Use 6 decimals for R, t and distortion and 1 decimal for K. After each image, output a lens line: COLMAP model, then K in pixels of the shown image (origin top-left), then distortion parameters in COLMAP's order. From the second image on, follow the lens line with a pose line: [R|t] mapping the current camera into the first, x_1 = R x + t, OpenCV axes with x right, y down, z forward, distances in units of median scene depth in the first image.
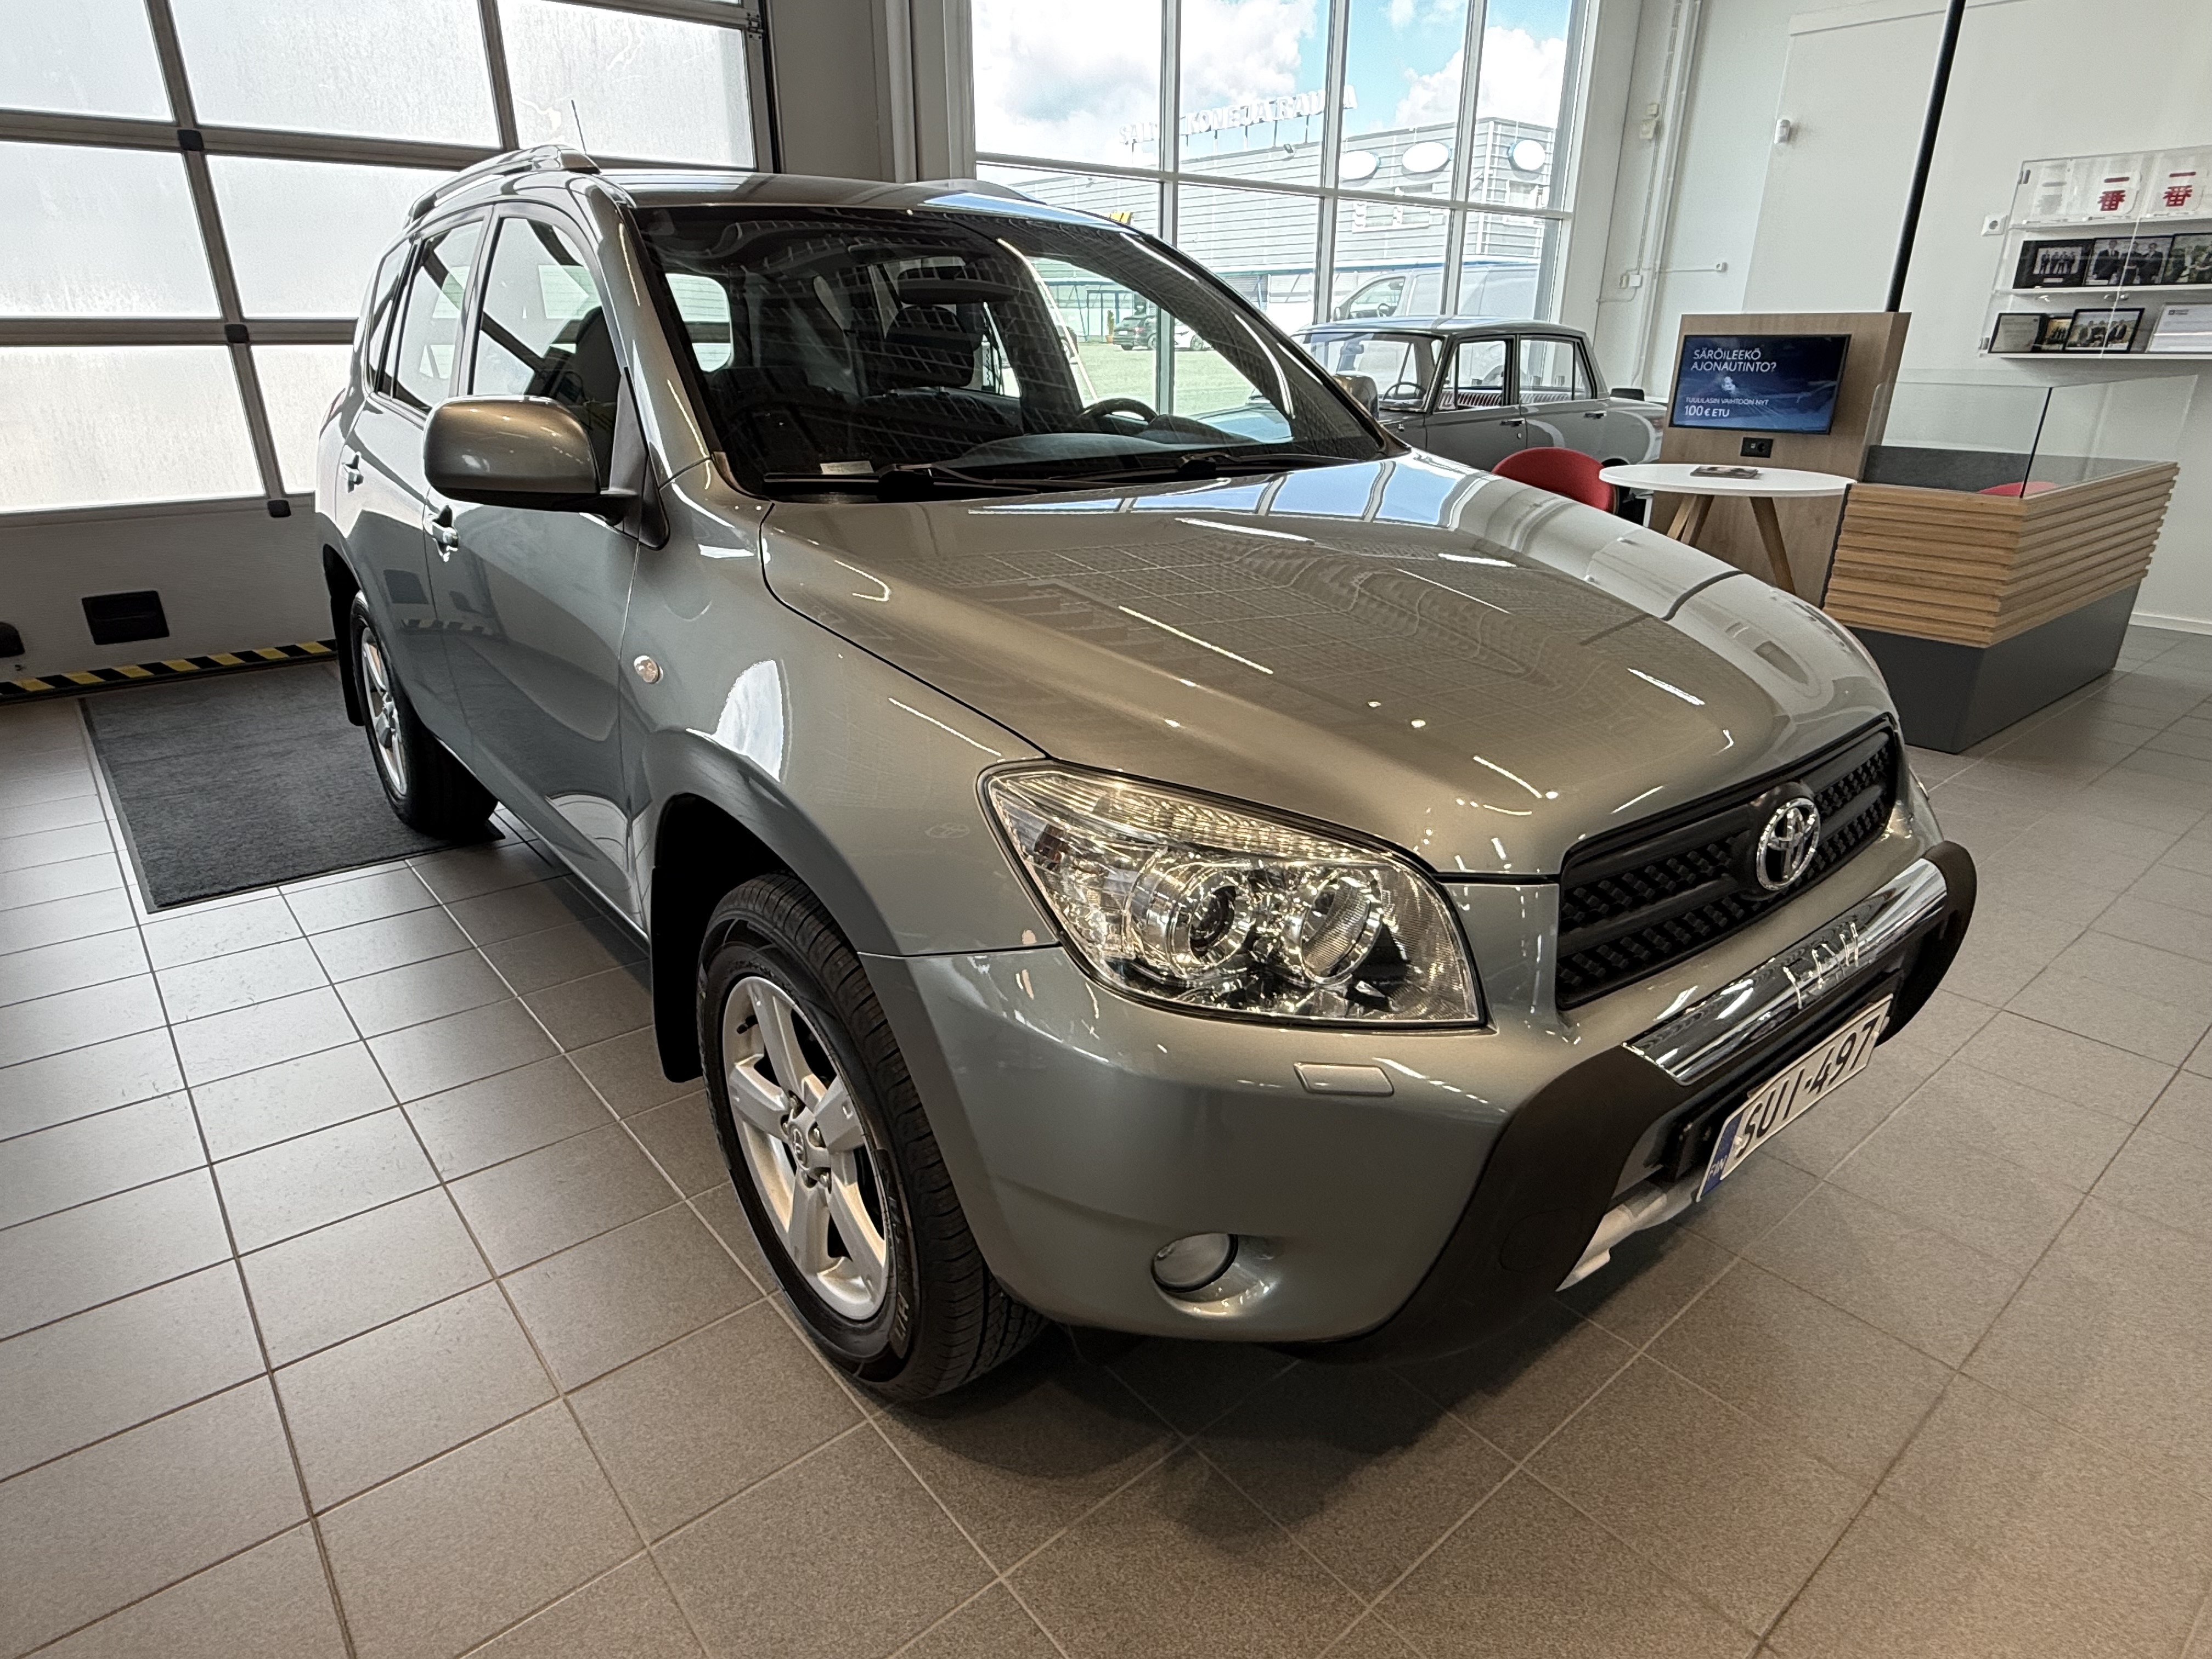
lens RADIAL K [[1253.6, 0, 1107.8], [0, 1253.6, 831.2], [0, 0, 1]] dist [-0.004007, 0.003490]
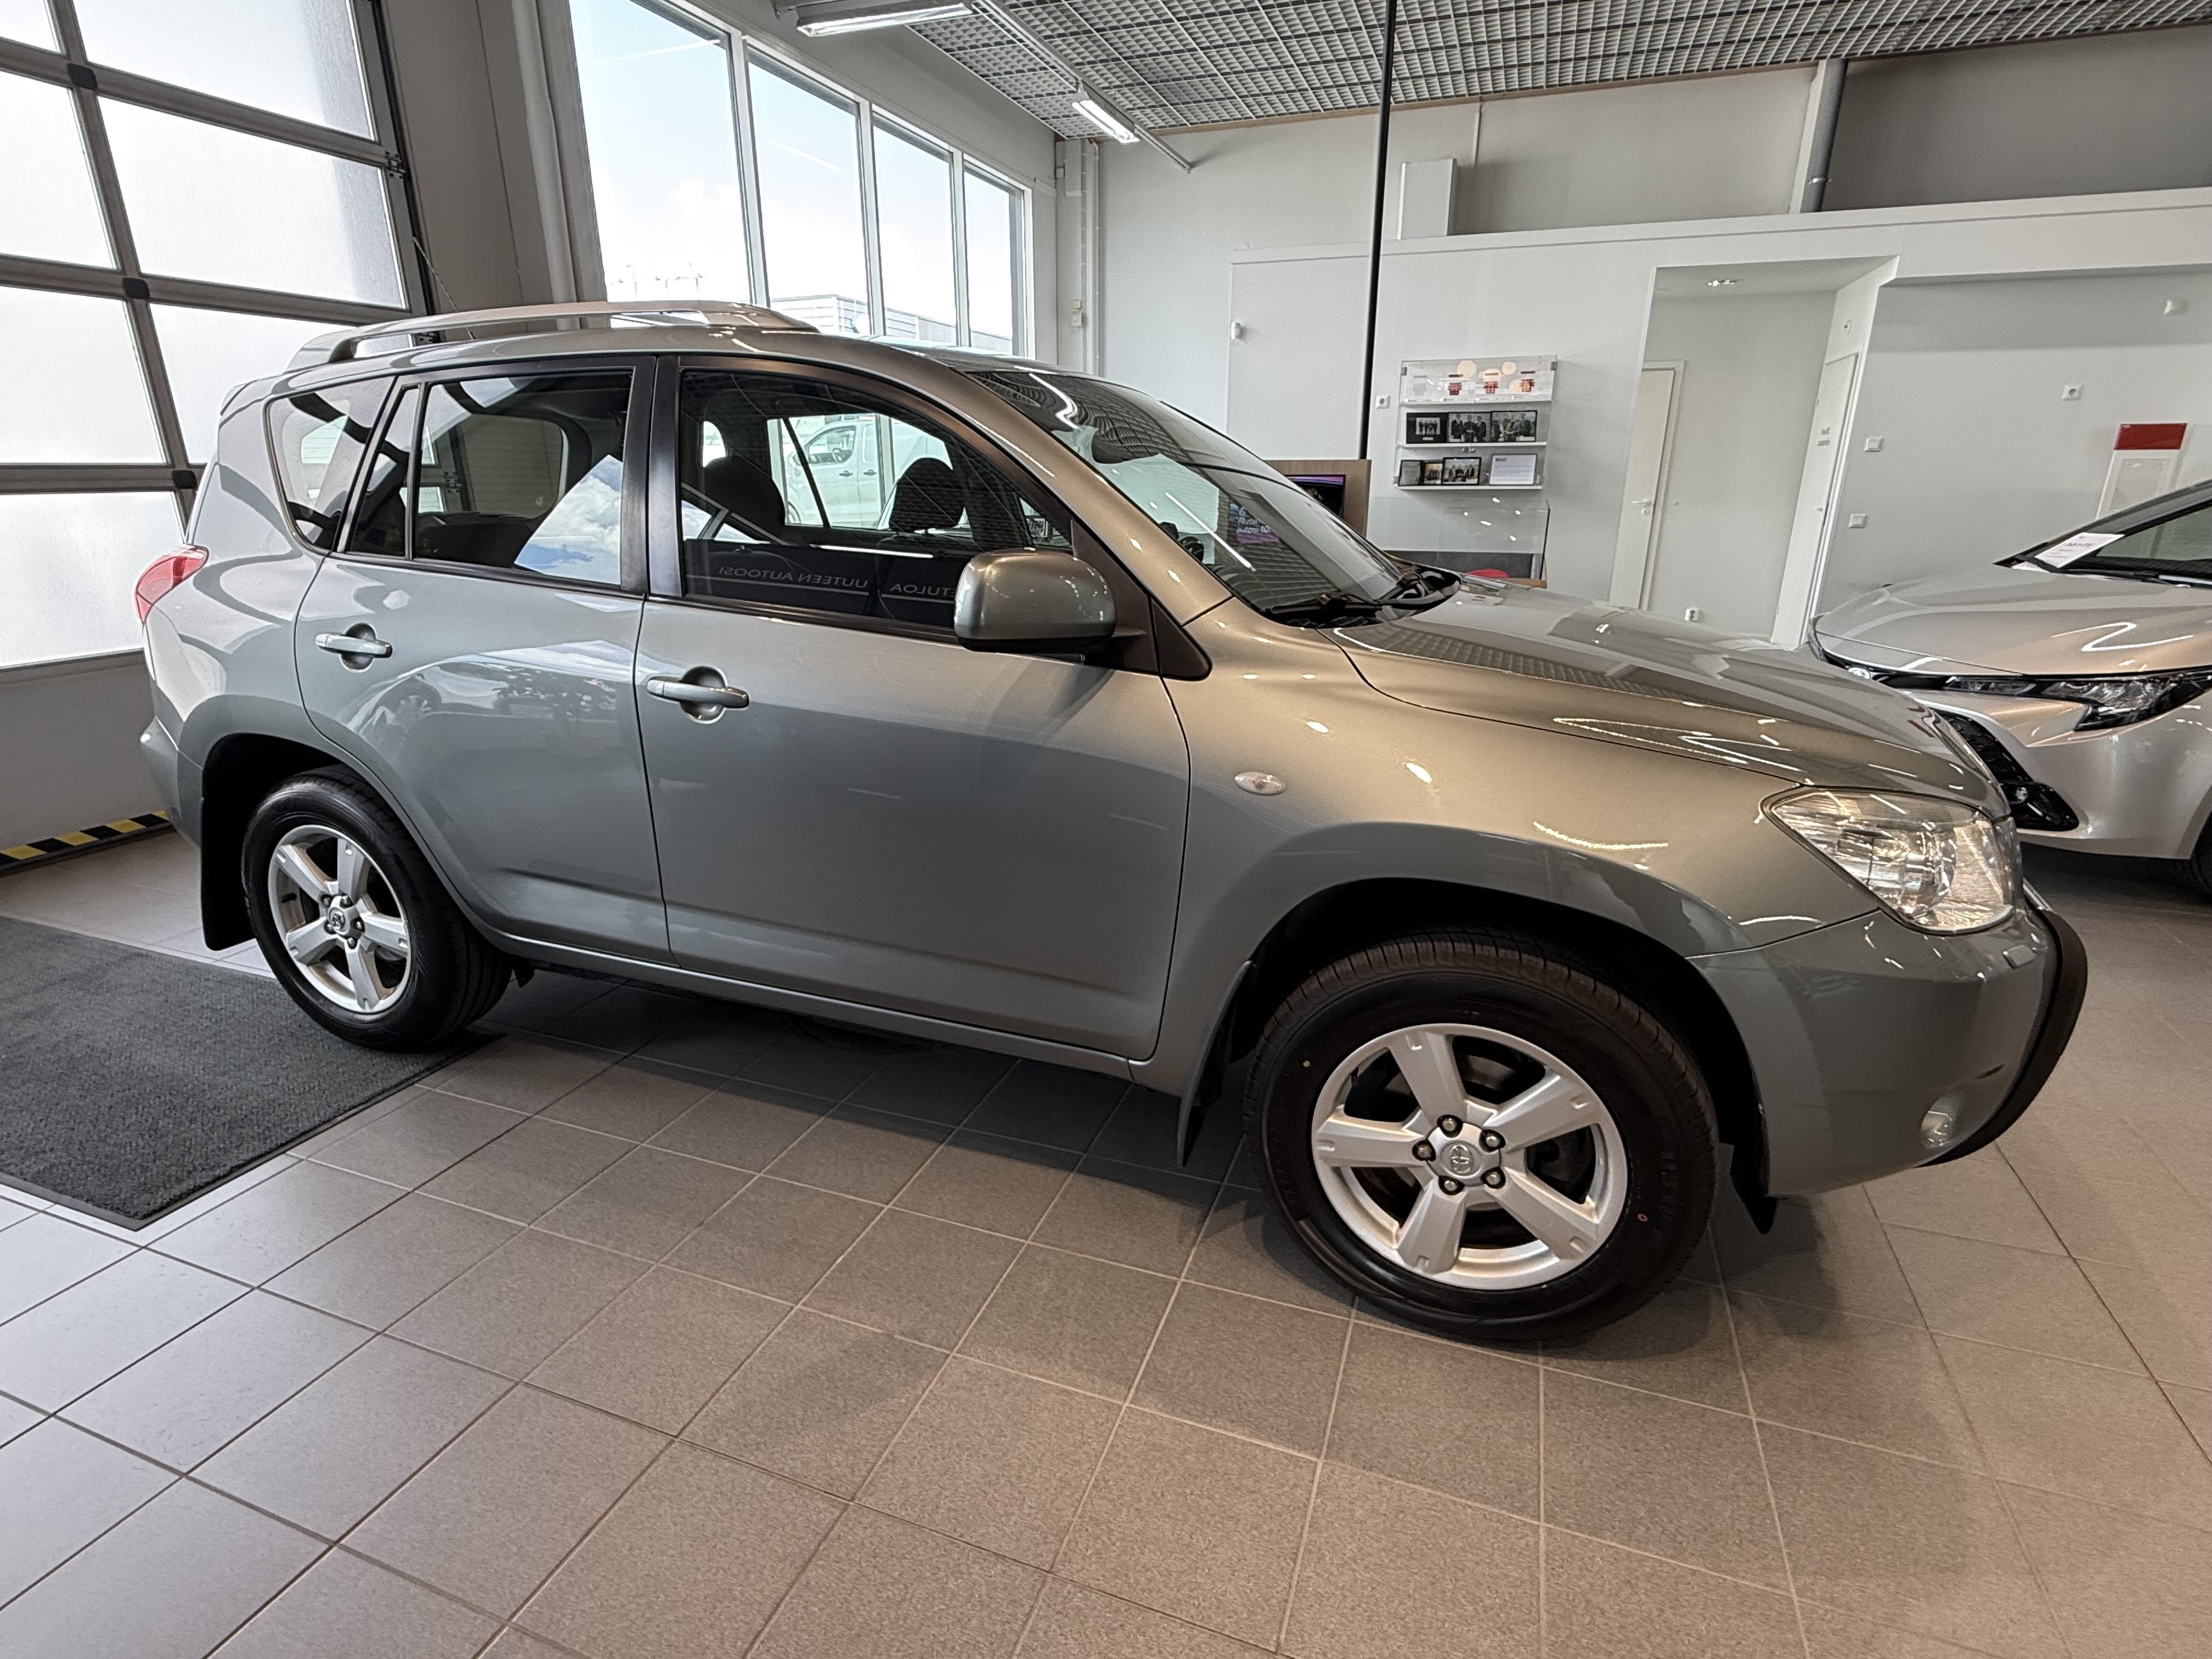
lens RADIAL K [[1089.1, 0, 1100.5], [0, 1089.1, 833.3], [0, 0, 1]] dist [0.006068, 0.000598]
pose [[0.871086, -0.158704, 0.464781, -0.285231], [0.184701, 0.982738, -0.010600, -0.031520], [-0.455076, 0.095079, 0.885362, 0.060669]]
